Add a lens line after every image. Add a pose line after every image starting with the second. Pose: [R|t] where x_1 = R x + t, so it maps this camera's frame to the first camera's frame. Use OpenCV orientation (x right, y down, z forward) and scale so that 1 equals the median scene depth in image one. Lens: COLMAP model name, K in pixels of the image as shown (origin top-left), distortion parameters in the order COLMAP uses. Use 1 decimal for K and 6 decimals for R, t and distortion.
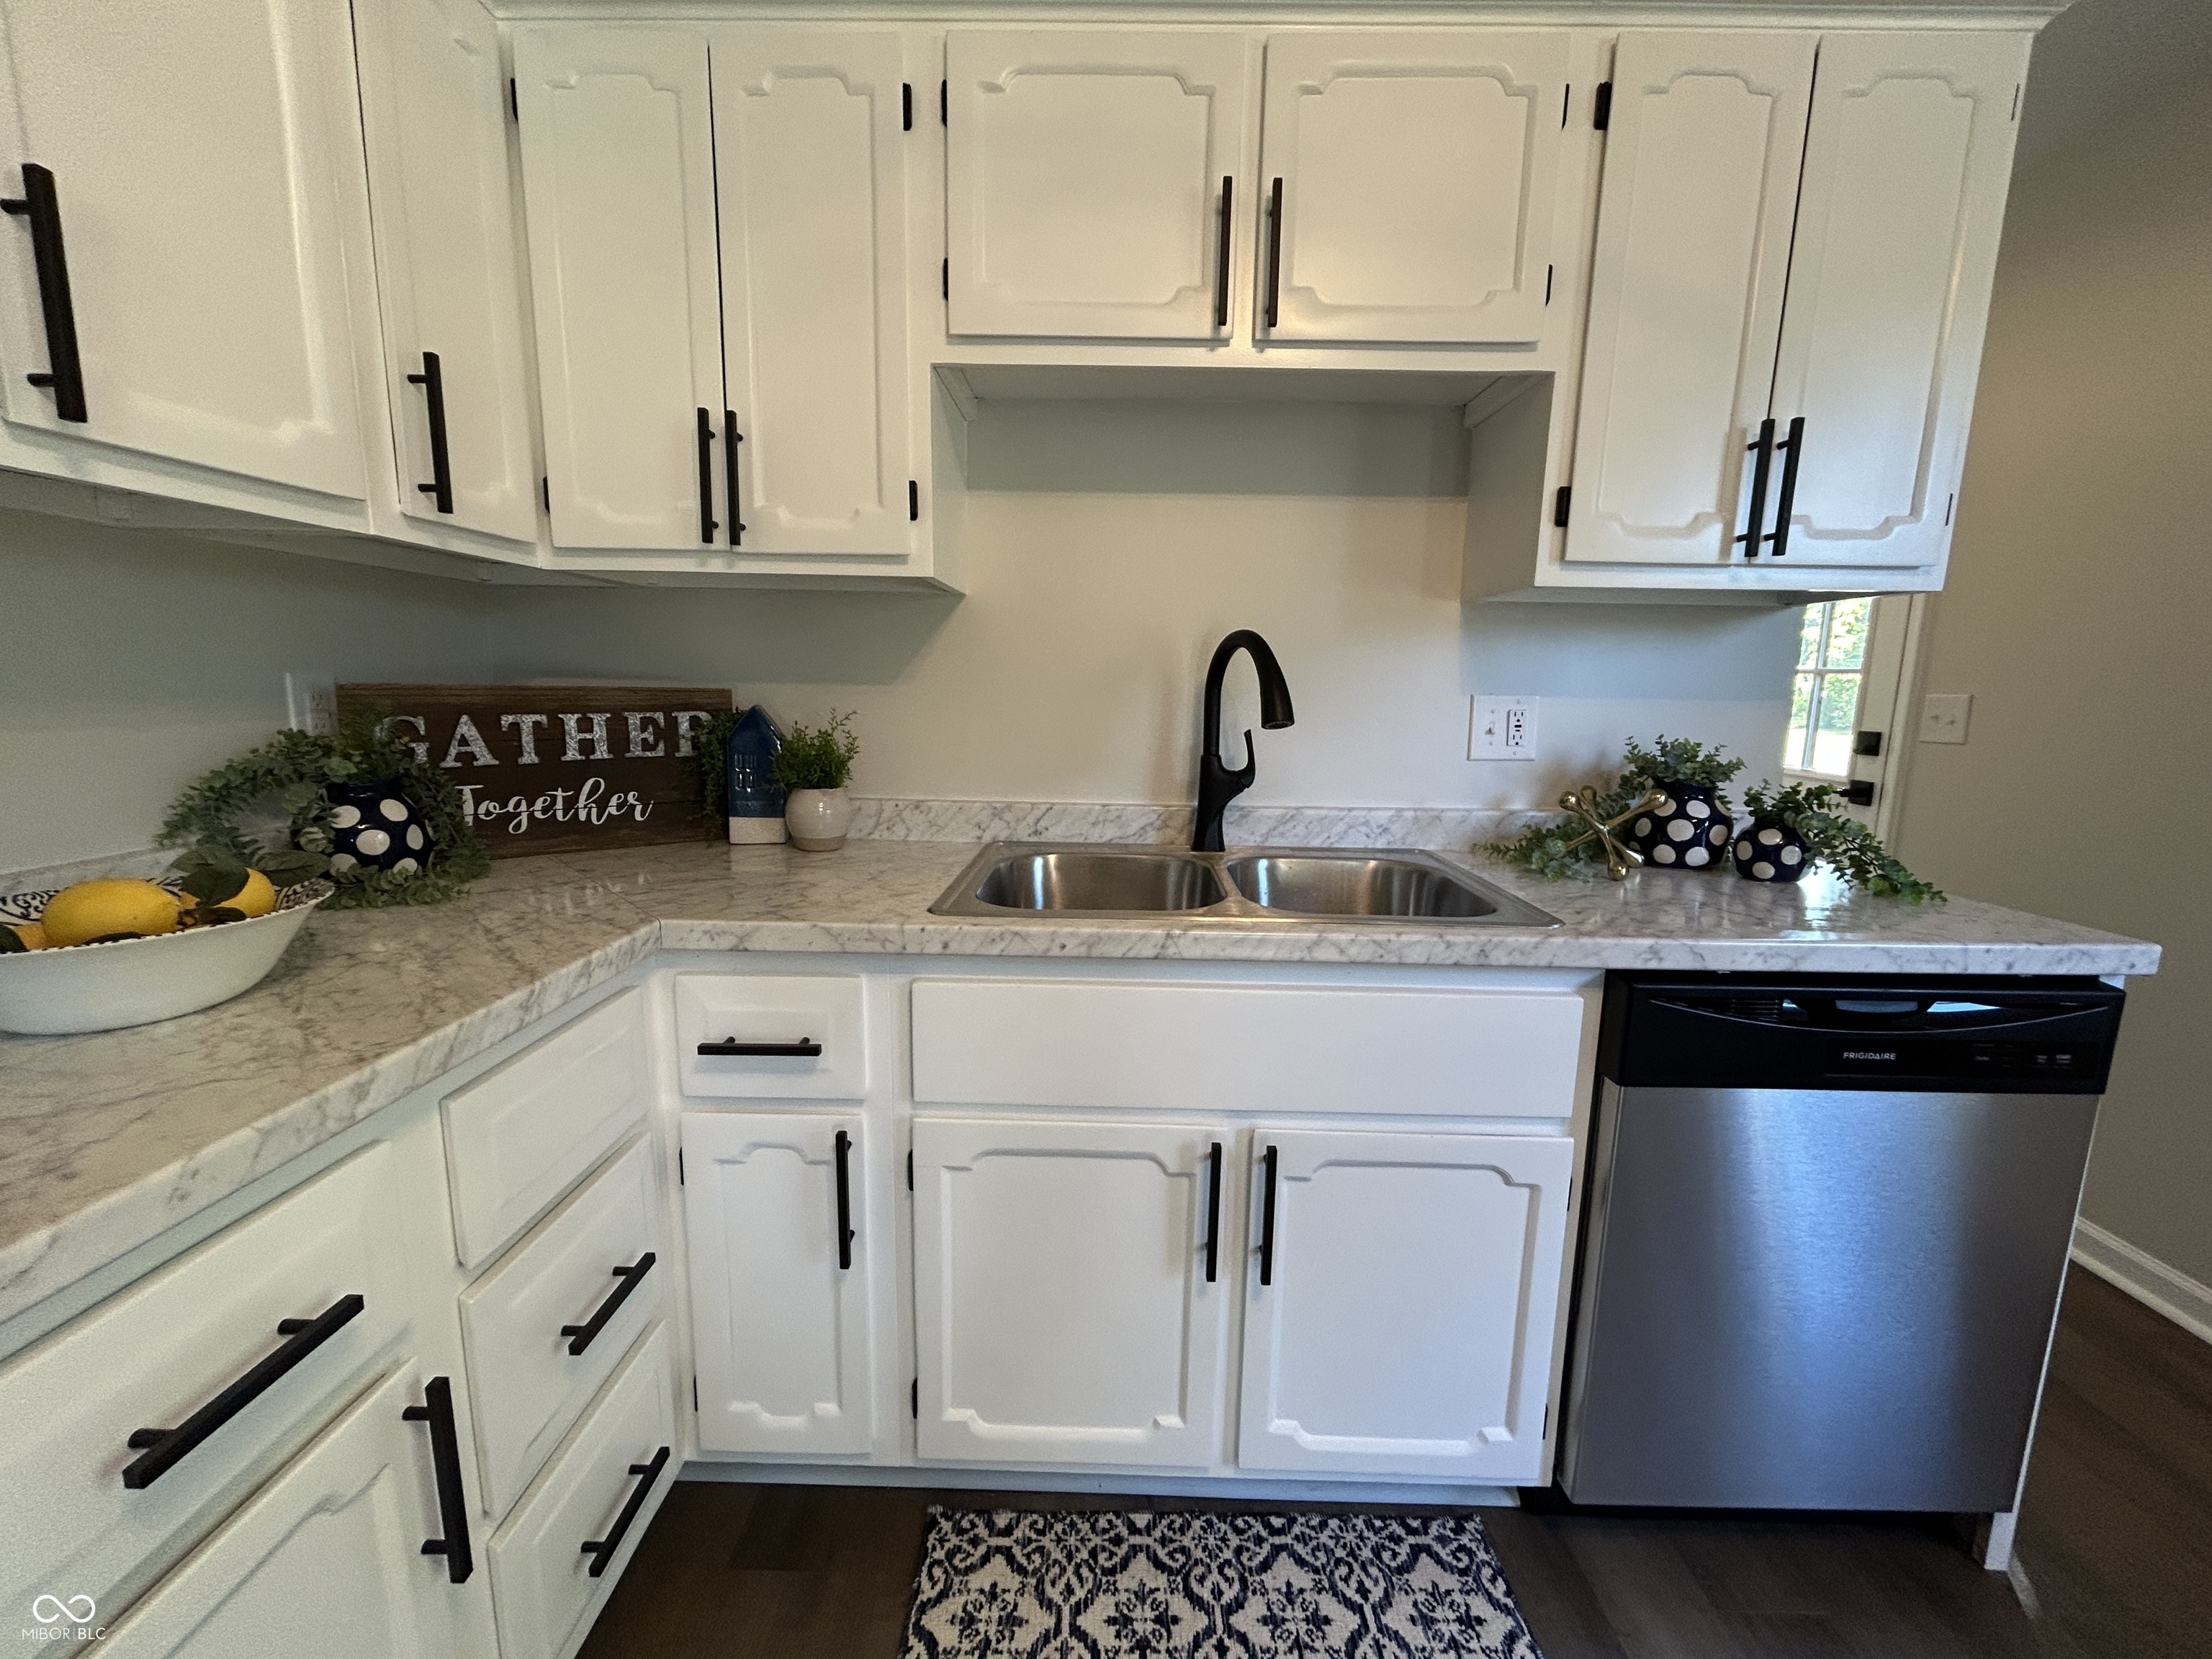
lens RADIAL K [[890.4, 0, 1105.1], [0, 890.4, 826.2], [0, 0, 1]] dist [-0.004822, 0.000877]
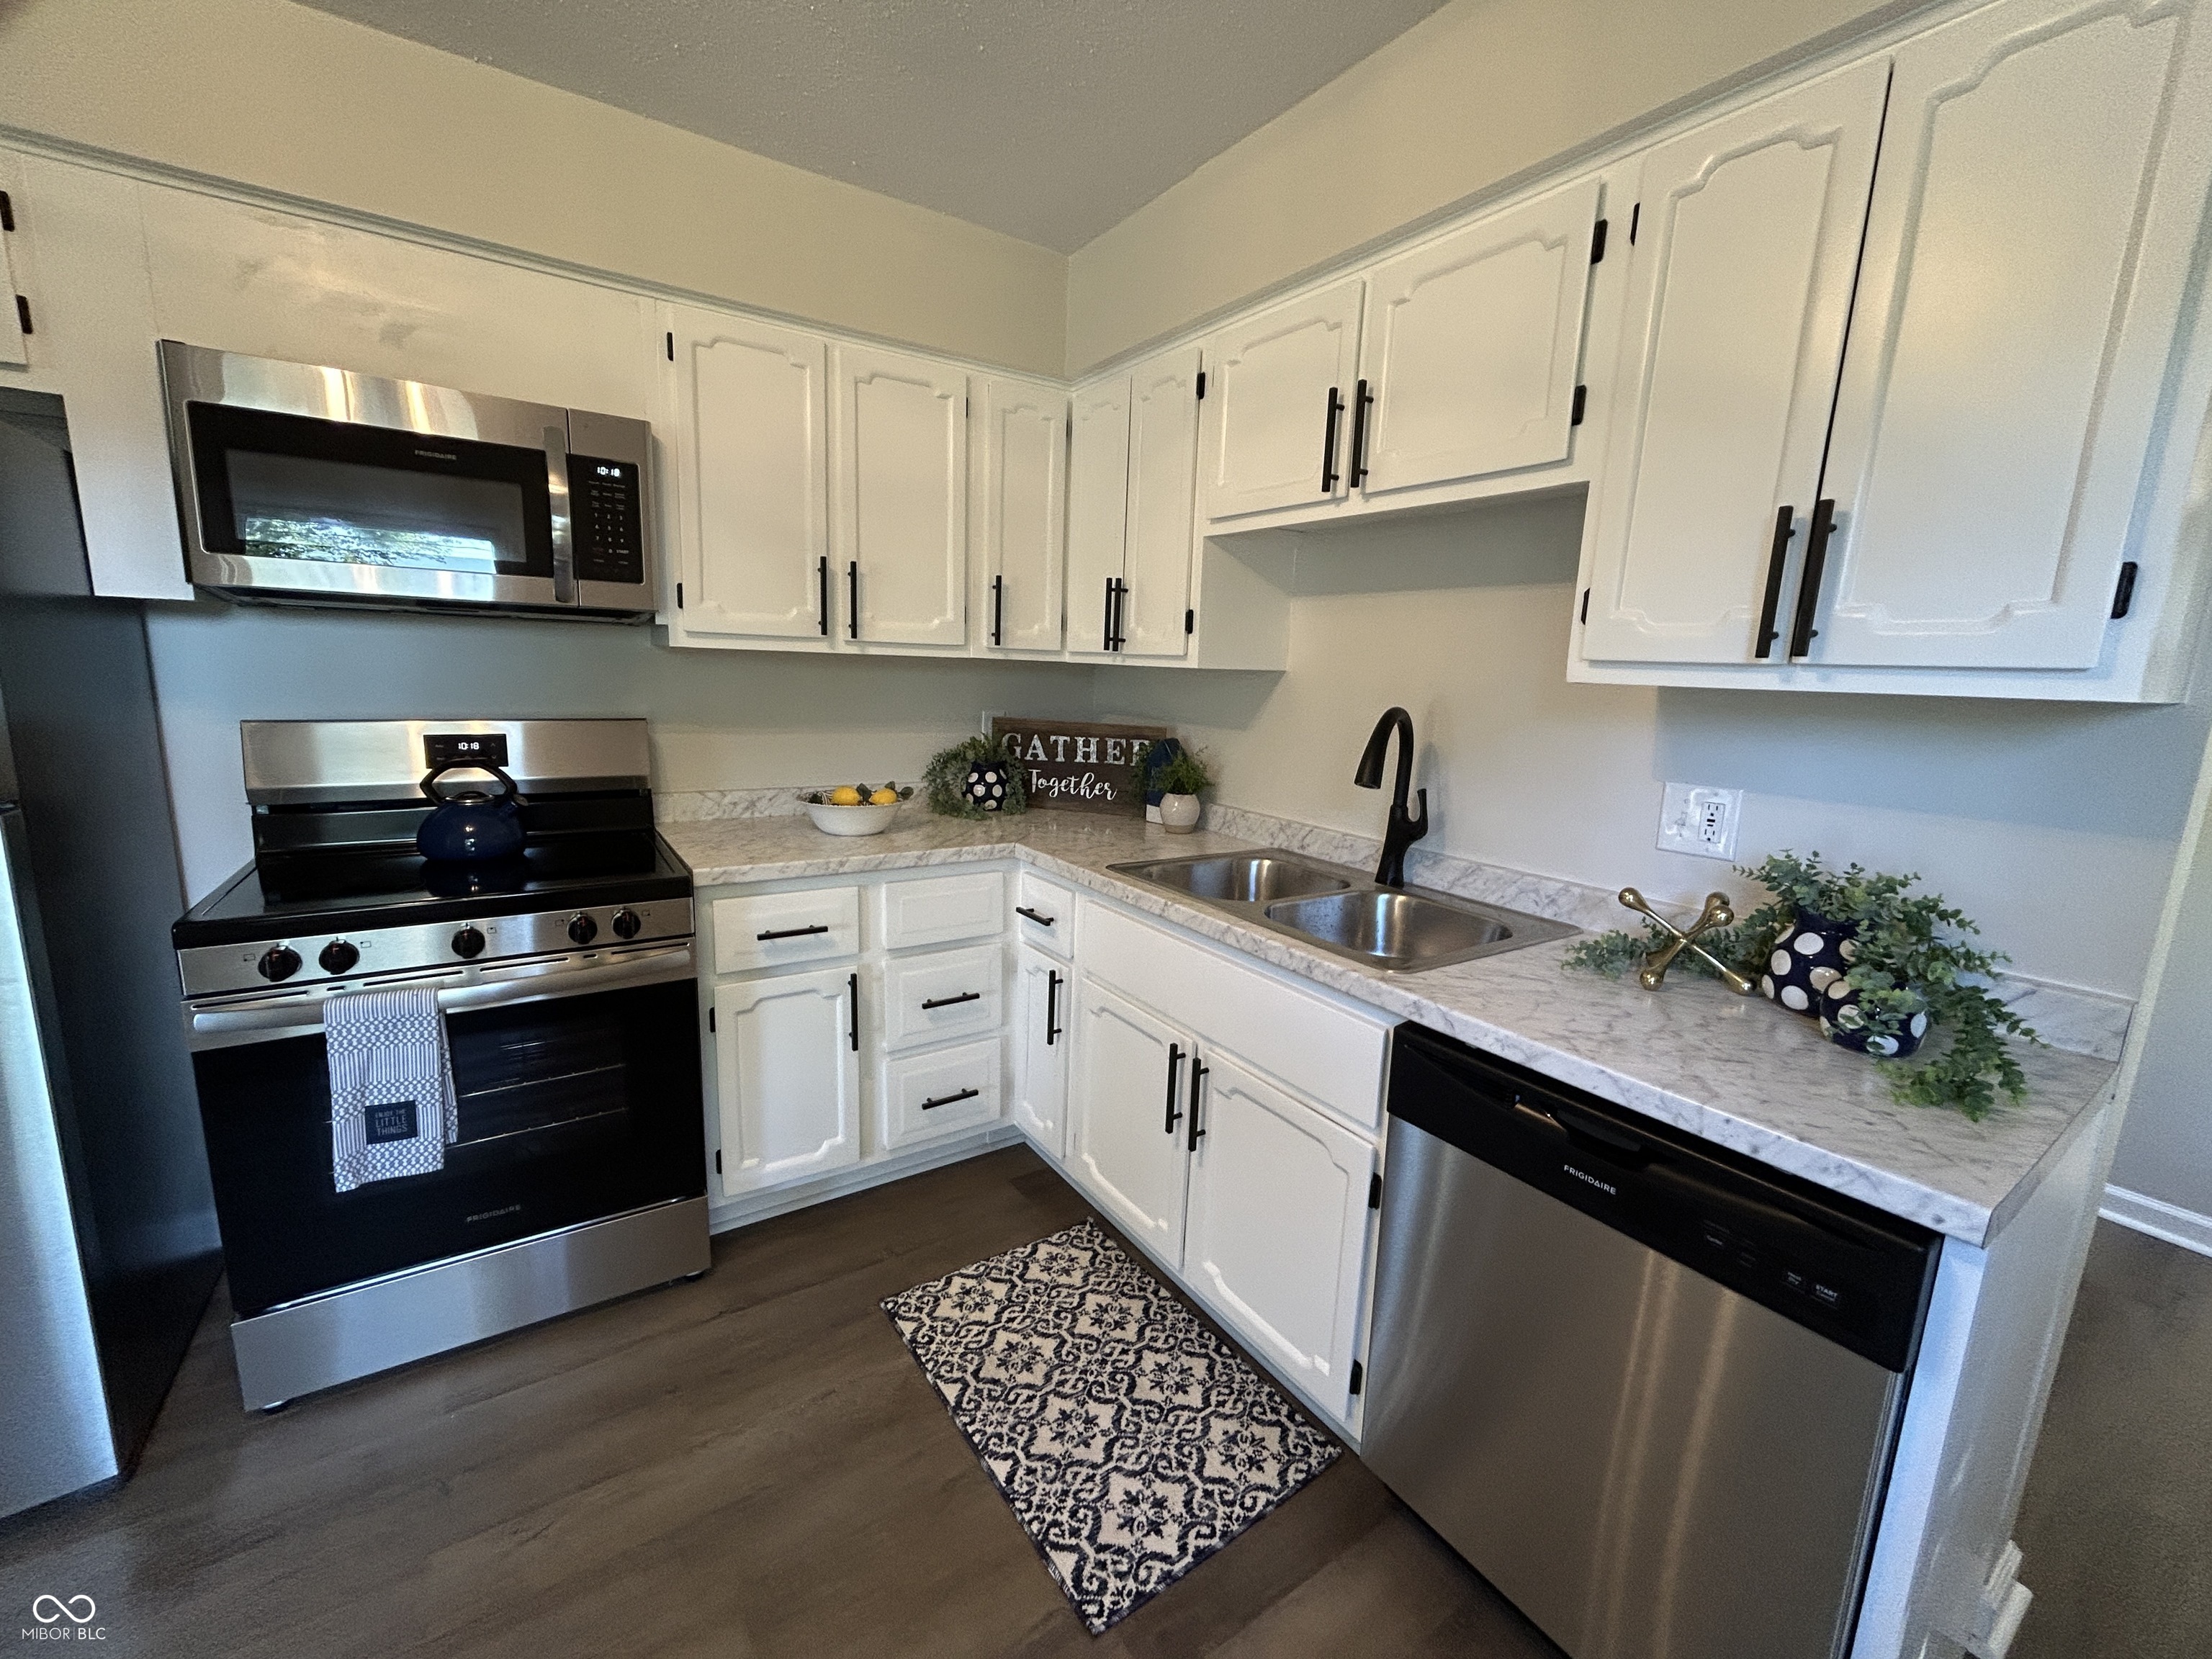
lens RADIAL K [[891.7, 0, 1104.6], [0, 891.7, 827.1], [0, 0, 1]] dist [-0.001474, -0.000821]
pose [[0.573551, 0.150958, -0.805141, 1.040592], [-0.156703, 0.984941, 0.073040, -0.093073], [0.804042, 0.084276, 0.588569, -0.042054]]
